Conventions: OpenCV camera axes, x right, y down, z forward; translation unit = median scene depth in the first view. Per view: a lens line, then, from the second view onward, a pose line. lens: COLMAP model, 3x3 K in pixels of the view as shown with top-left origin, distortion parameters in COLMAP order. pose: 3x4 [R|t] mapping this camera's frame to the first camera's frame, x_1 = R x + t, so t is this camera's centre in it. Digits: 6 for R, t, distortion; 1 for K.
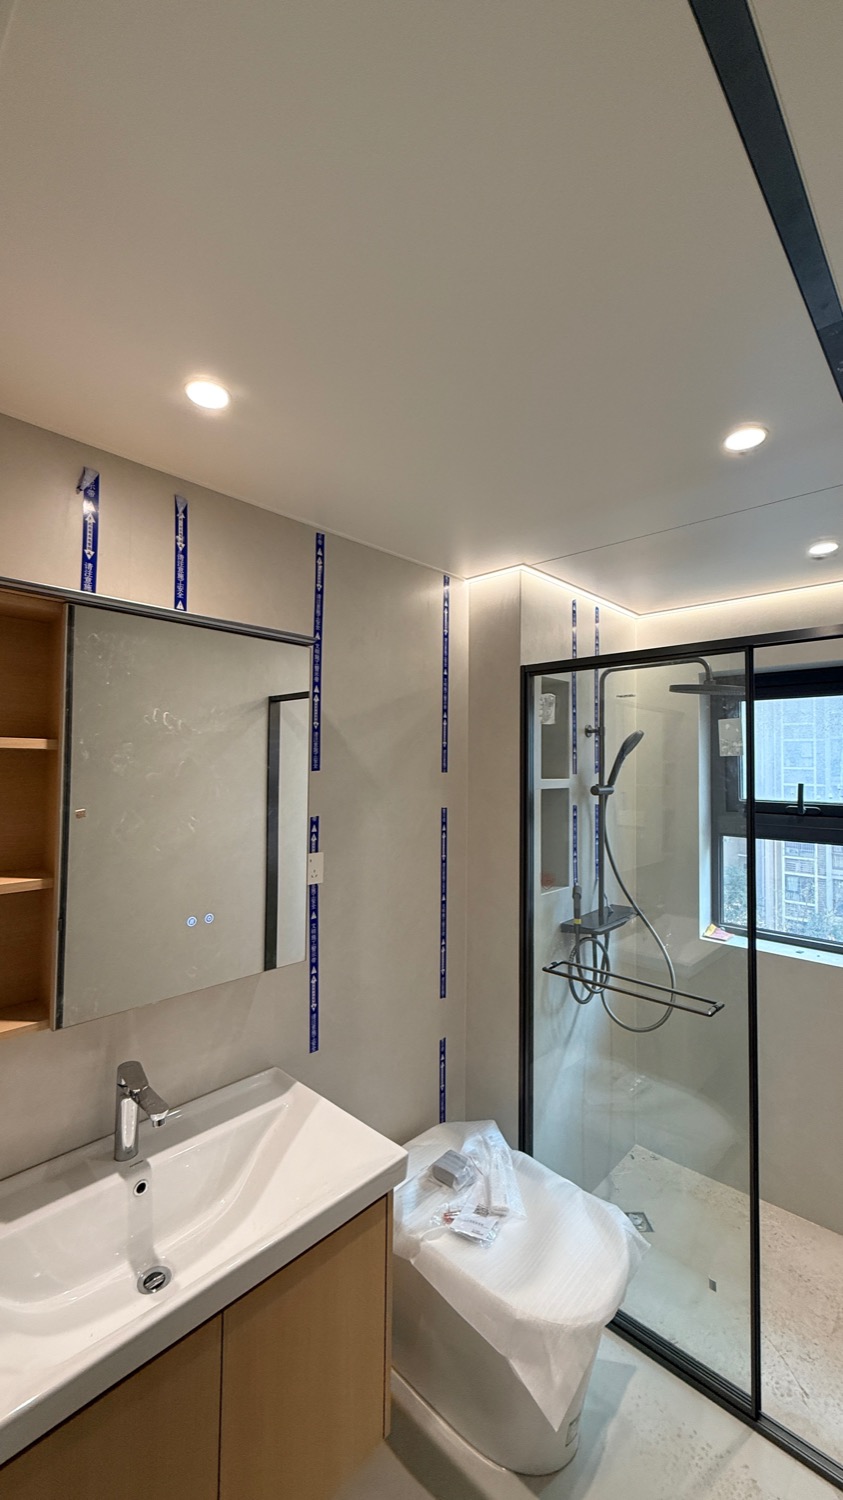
lens RADIAL K [[600.3, 0, 421.1], [0, 600.3, 742.2], [0, 0, 1]] dist [0.001905, 0.000362]
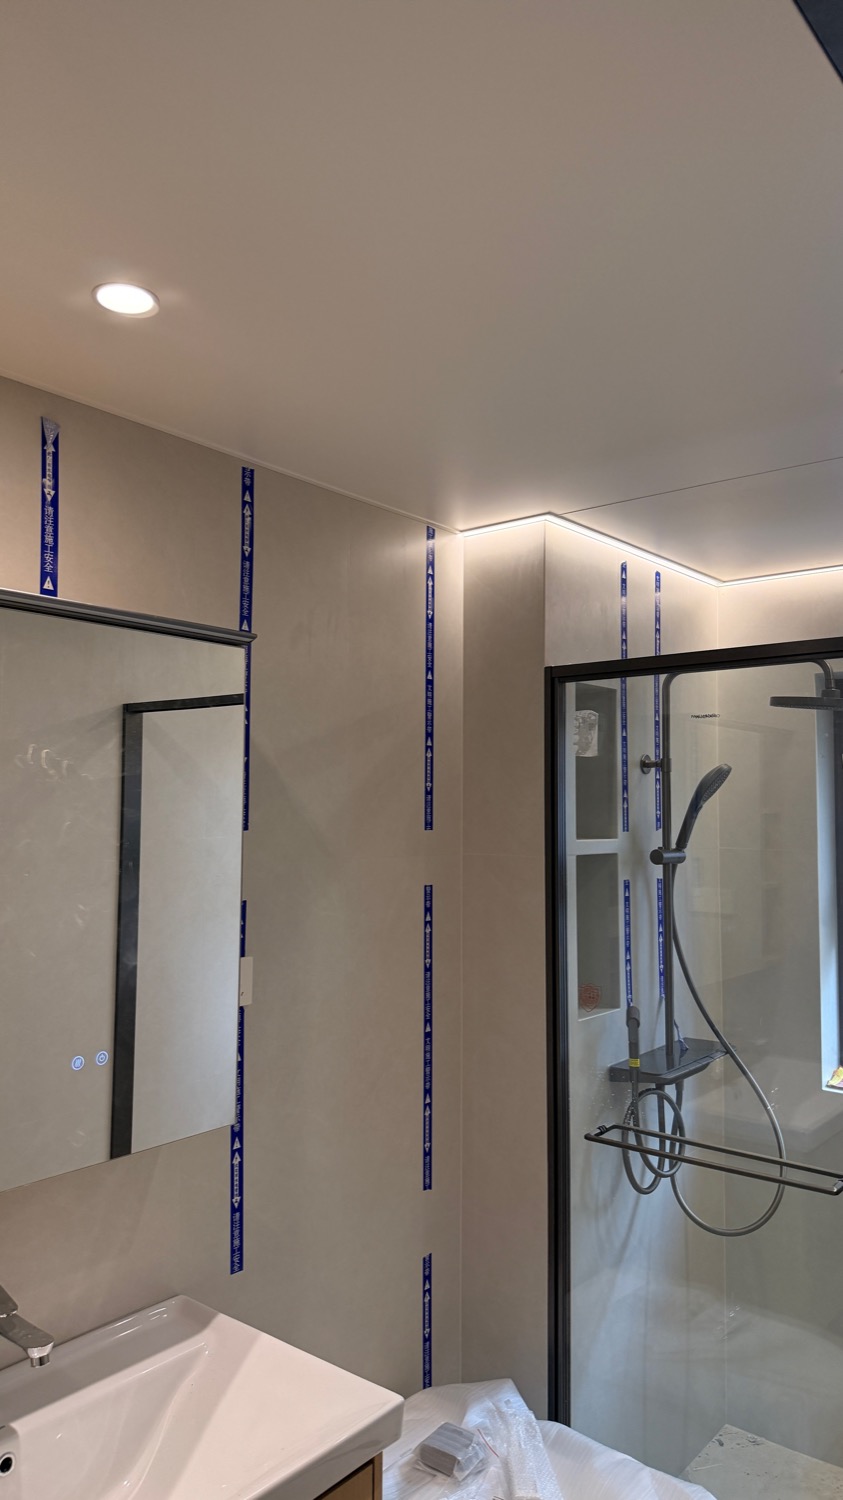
lens RADIAL K [[1066.0, 0, 424.2], [0, 1066.0, 734.7], [0, 0, 1]] dist [0.059676, -0.081153]
pose [[0.996915, 0.001843, 0.078462, -0.067544], [0.000679, 0.999484, -0.032112, -0.019188], [-0.078481, 0.032066, 0.996400, -0.169785]]
